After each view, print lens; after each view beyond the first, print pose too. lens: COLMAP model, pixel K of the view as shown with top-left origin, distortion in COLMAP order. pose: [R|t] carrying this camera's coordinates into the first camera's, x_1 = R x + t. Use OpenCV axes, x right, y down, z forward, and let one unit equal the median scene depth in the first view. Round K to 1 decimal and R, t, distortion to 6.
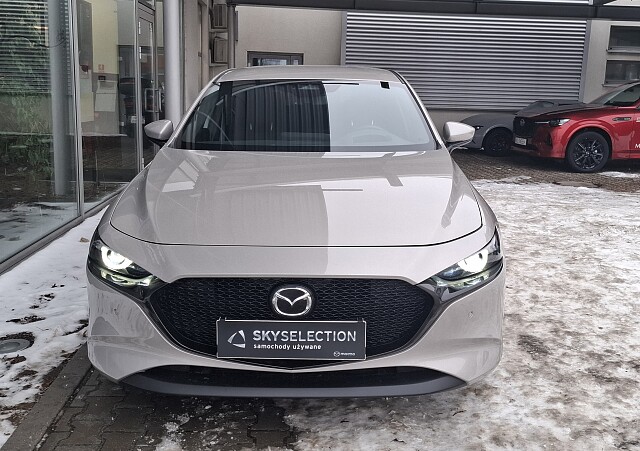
lens RADIAL K [[667.2, 0, 320.1], [0, 667.2, 247.0], [0, 0, 1]] dist [0.119347, -0.178615]
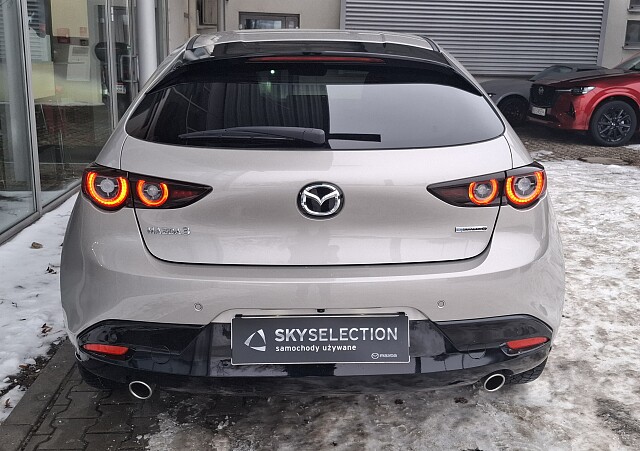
lens RADIAL K [[667.2, 0, 320.1], [0, 667.2, 247.0], [0, 0, 1]] dist [0.119347, -0.178615]
pose [[0.999980, -0.005115, 0.003758, -0.004412], [0.004911, 0.998614, 0.052408, -0.038438], [-0.004021, -0.052388, 0.998619, 0.132812]]
